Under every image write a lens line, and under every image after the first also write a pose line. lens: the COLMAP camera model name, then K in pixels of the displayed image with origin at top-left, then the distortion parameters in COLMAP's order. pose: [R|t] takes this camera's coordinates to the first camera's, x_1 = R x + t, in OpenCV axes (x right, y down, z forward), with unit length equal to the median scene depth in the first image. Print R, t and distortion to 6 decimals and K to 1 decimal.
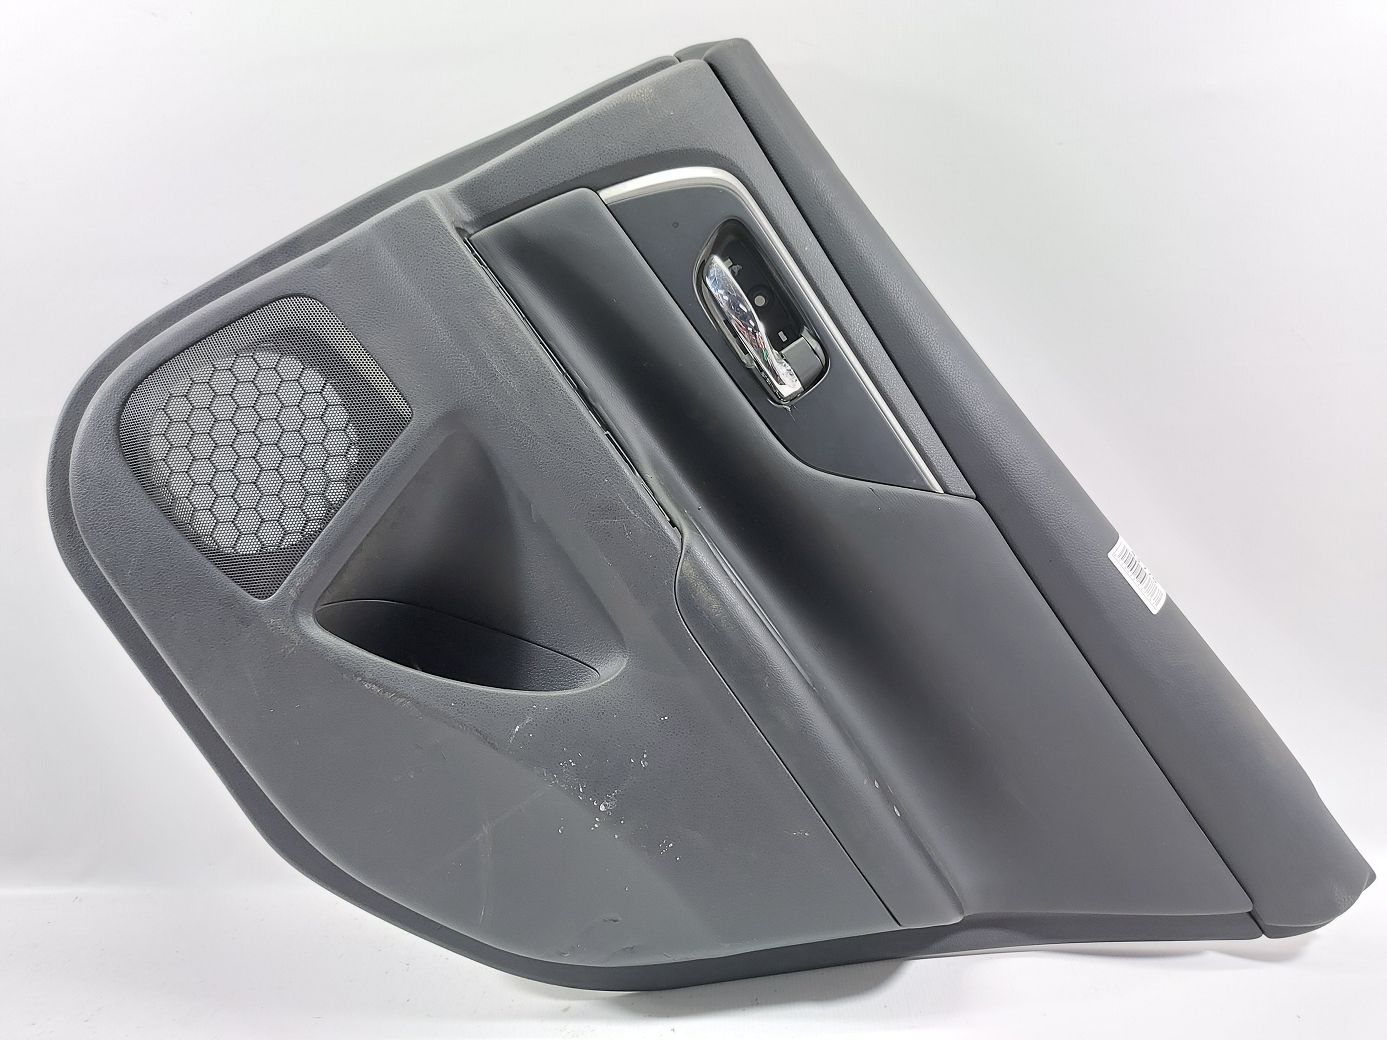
lens RADIAL K [[947.0, 0, 693.5], [0, 947.0, 520.0], [0, 0, 1]] dist [0.000324, 0.000674]
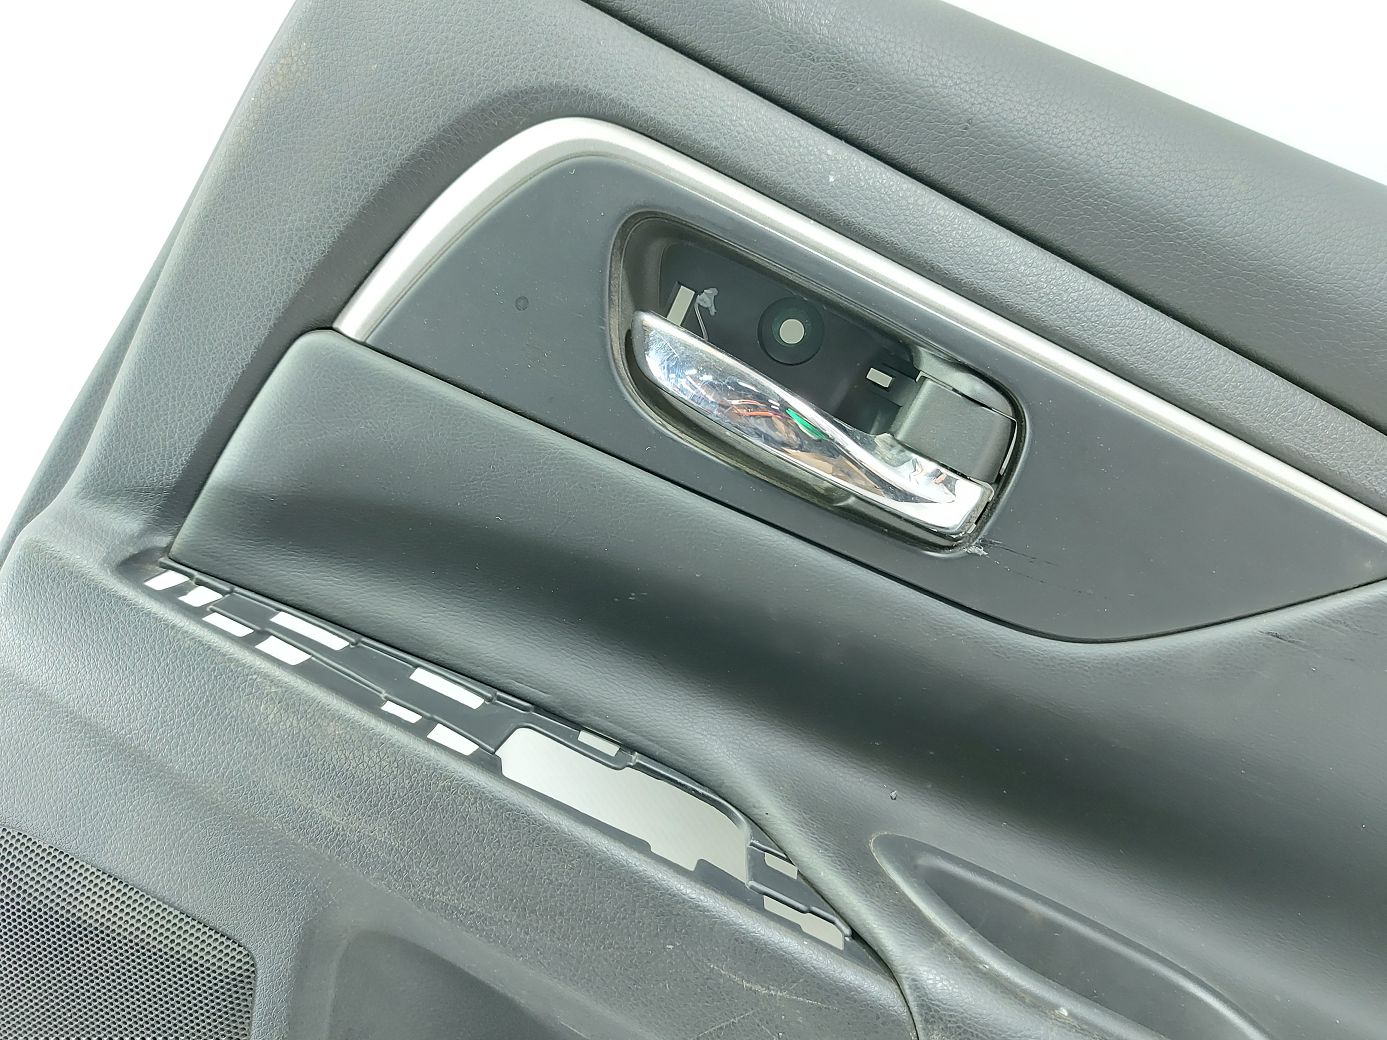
lens RADIAL K [[947.0, 0, 693.5], [0, 947.0, 520.0], [0, 0, 1]] dist [0.000324, 0.000674]
pose [[0.860894, -0.455854, -0.225961, 0.098870], [0.479902, 0.875053, 0.063056, -0.227534], [0.168983, -0.162723, 0.972093, 0.618882]]
